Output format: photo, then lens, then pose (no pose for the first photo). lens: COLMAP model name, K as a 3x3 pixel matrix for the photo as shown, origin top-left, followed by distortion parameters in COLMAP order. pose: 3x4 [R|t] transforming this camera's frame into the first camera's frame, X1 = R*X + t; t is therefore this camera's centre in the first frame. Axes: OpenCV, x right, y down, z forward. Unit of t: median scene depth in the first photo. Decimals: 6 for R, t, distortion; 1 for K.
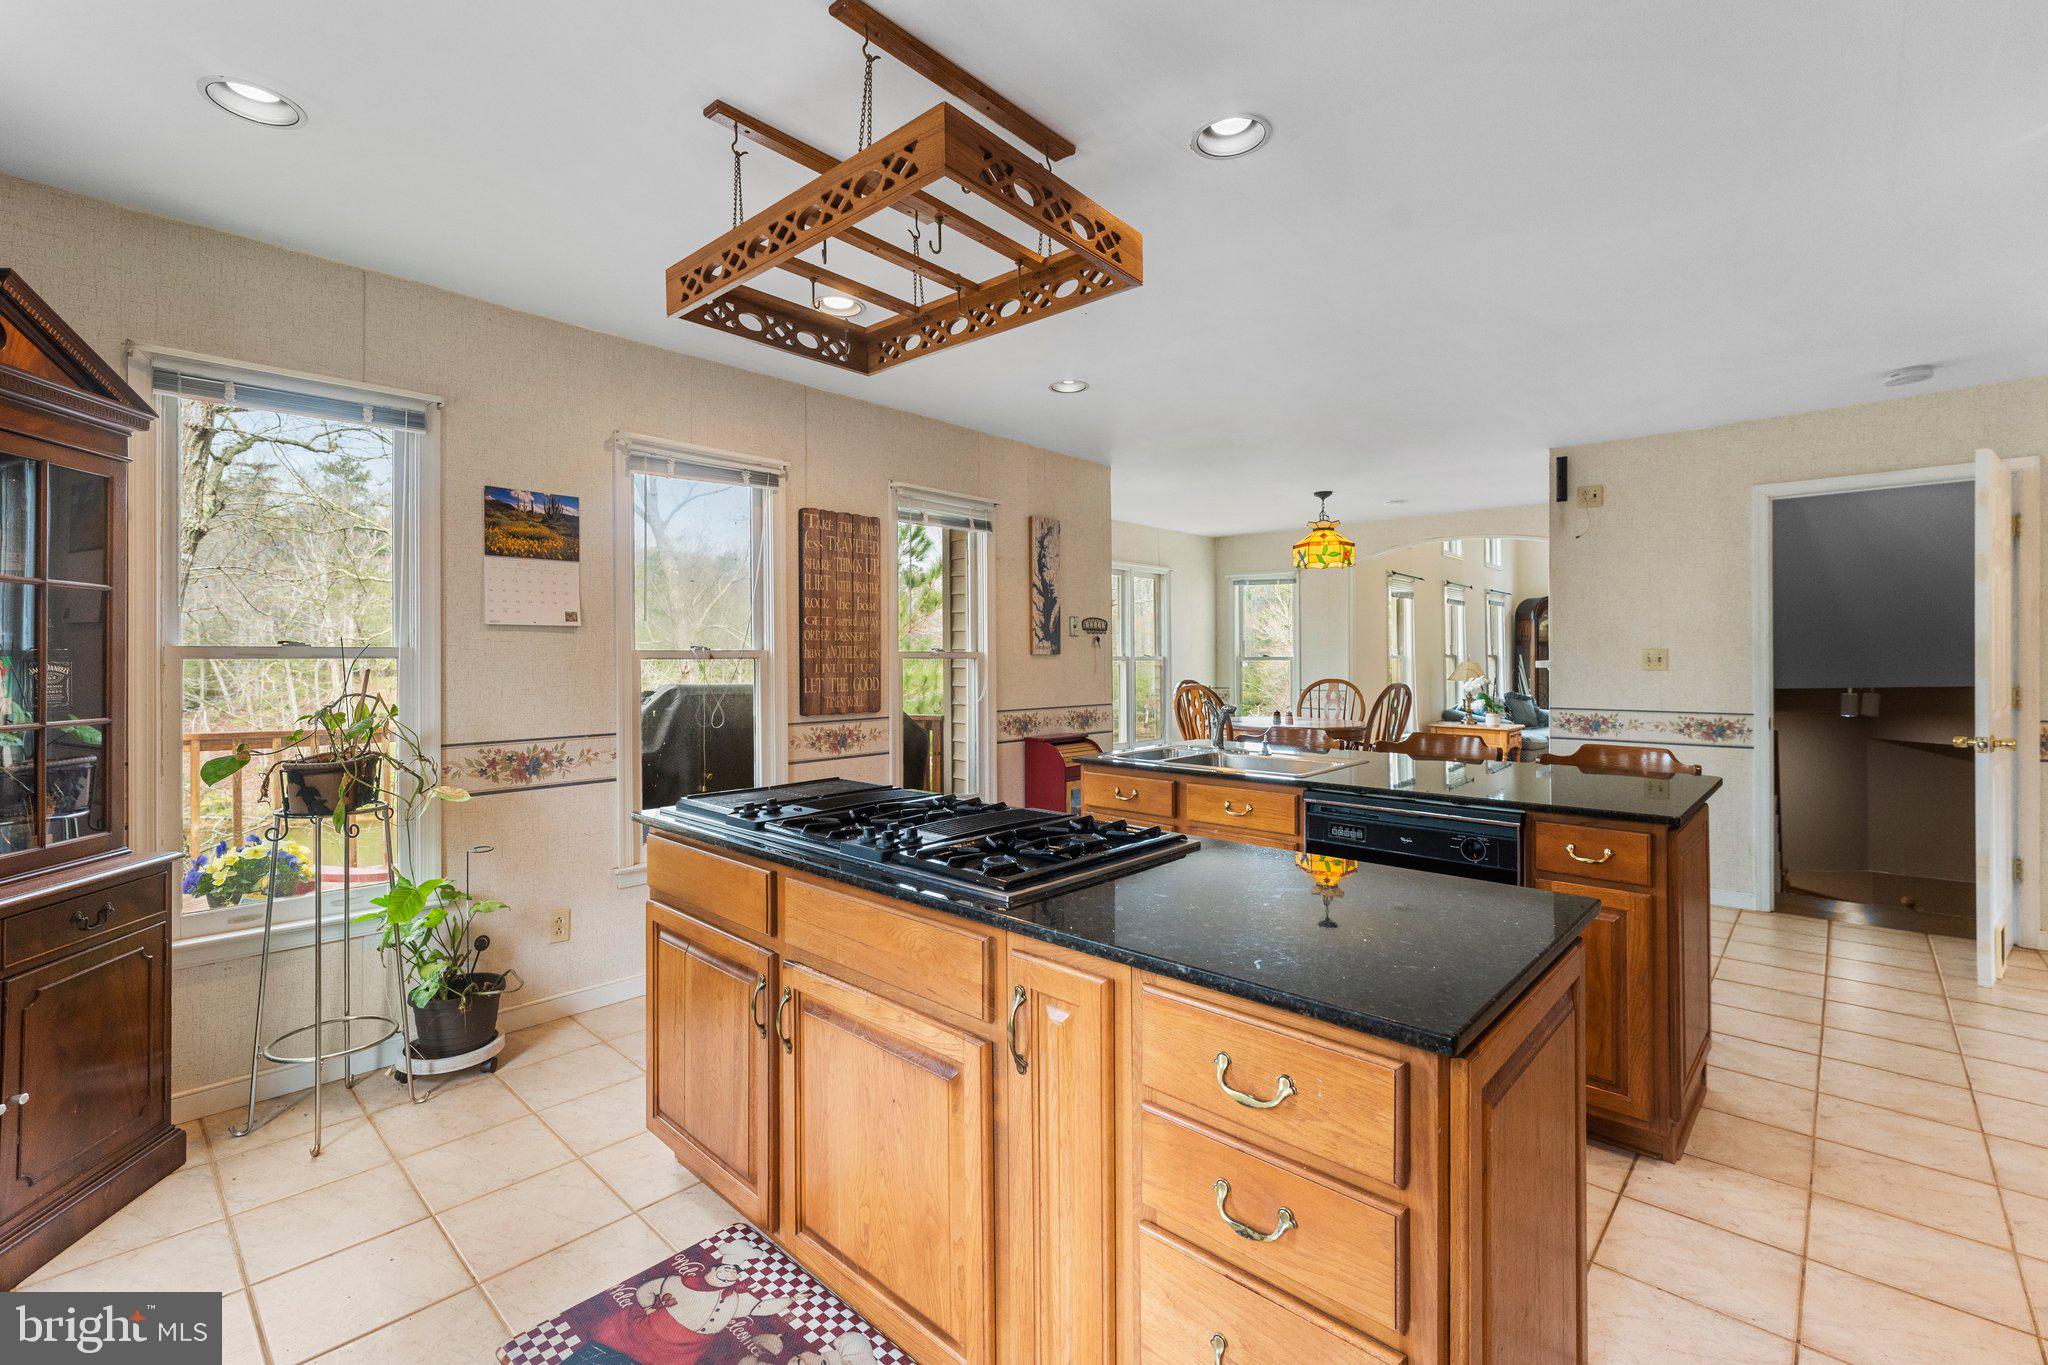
lens RADIAL K [[880.3, 0, 1043.0], [0, 880.3, 646.3], [0, 0, 1]] dist [0.003572, -0.001301]
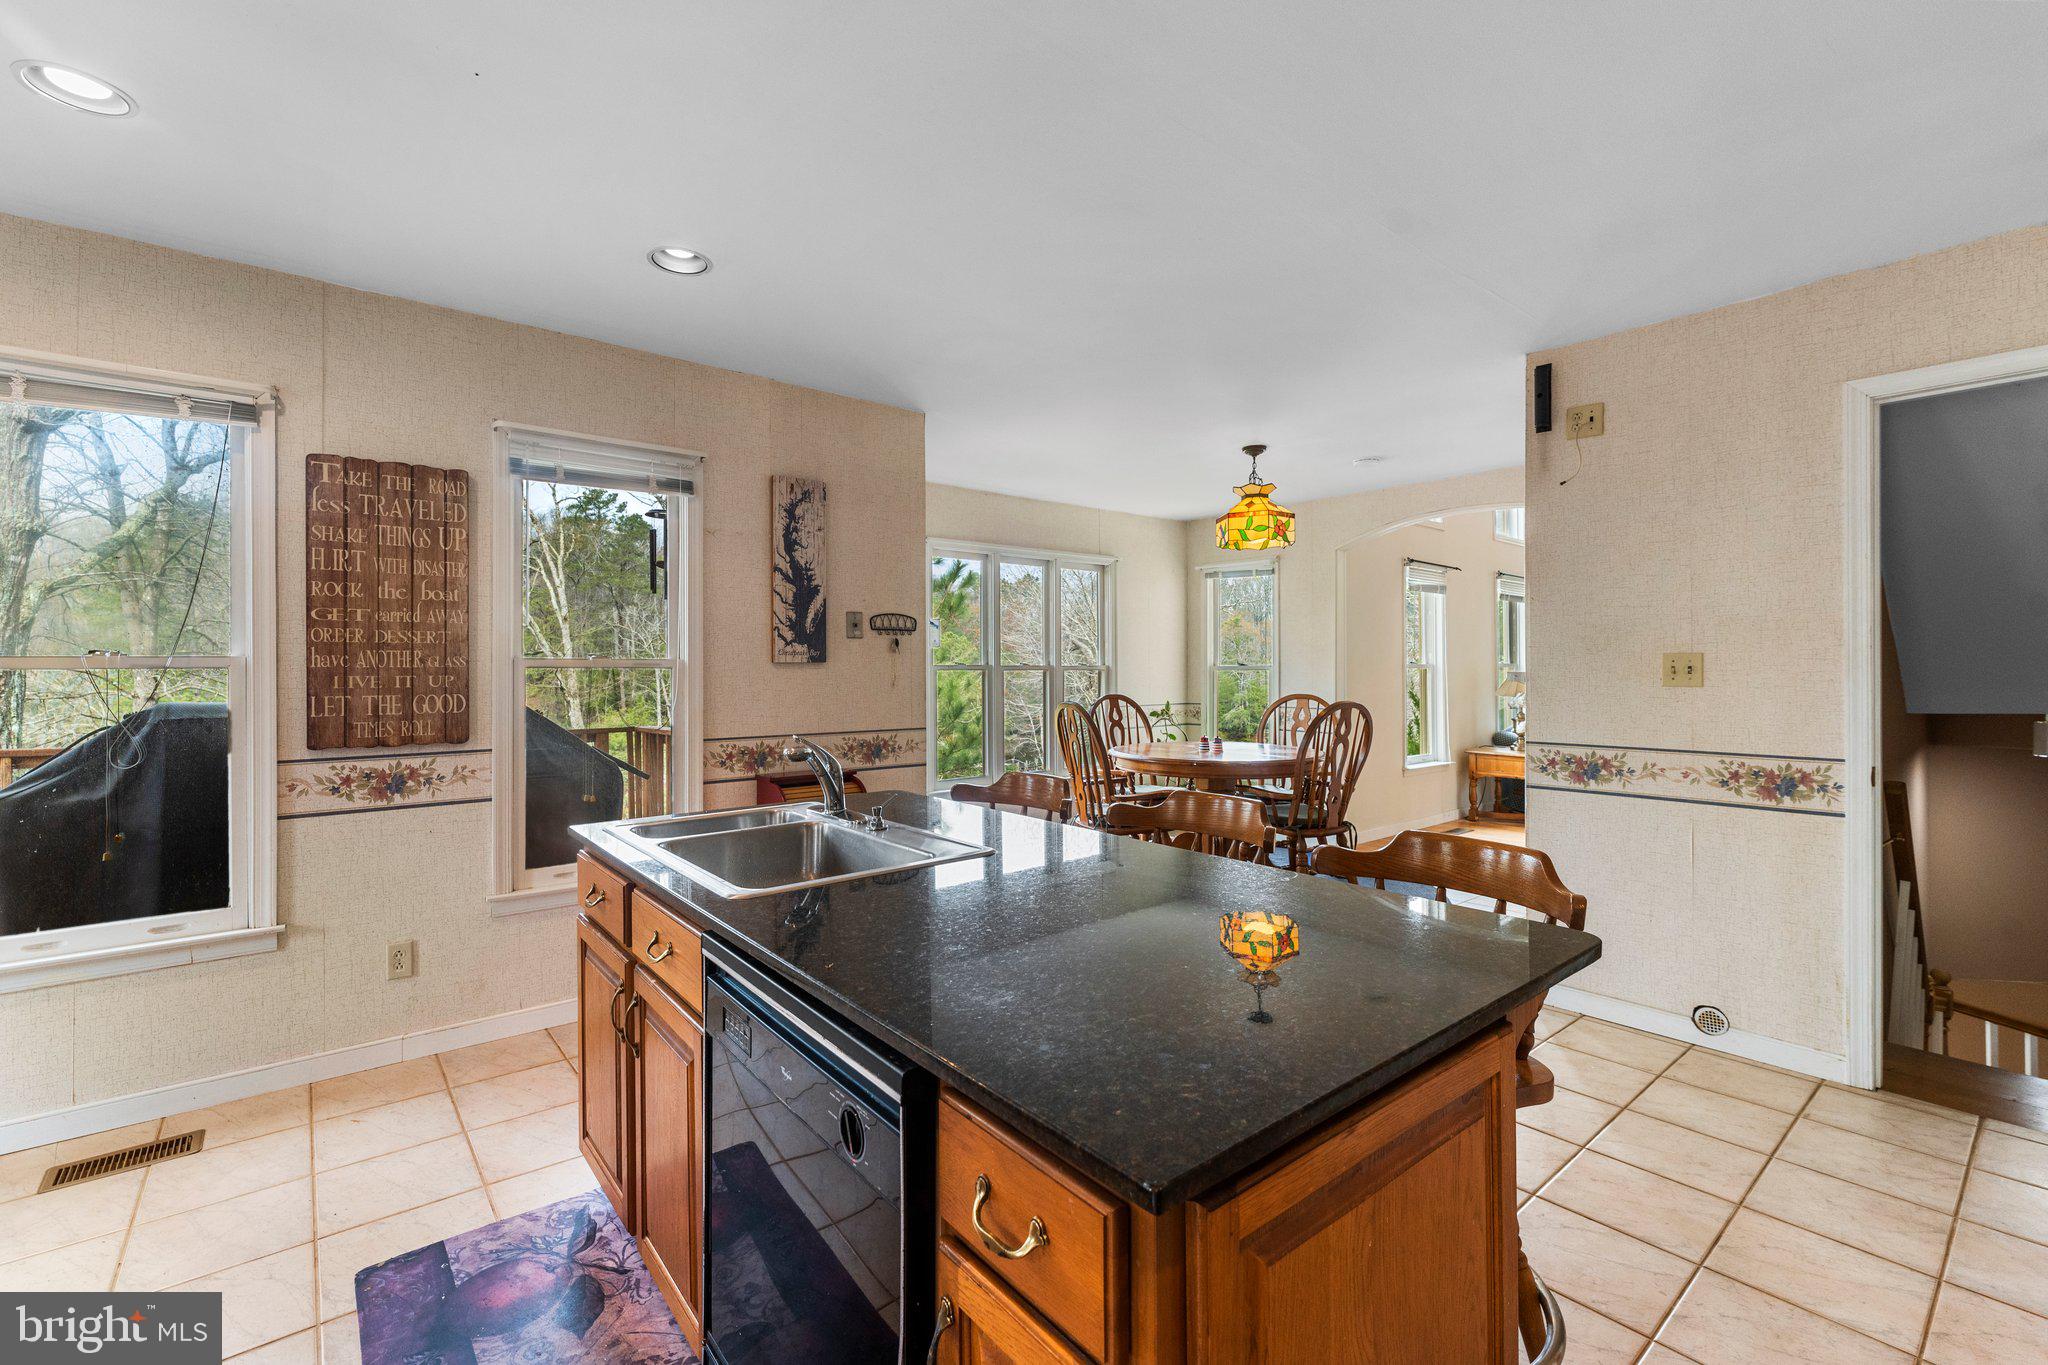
lens RADIAL K [[880.3, 0, 1032.7], [0, 880.3, 656.8], [0, 0, 1]] dist [0.003572, -0.001301]
pose [[0.990605, -0.000821, -0.136750, 0.304603], [0.001318, 0.999993, 0.003543, 0.002387], [0.136746, -0.003690, 0.990599, 0.293591]]
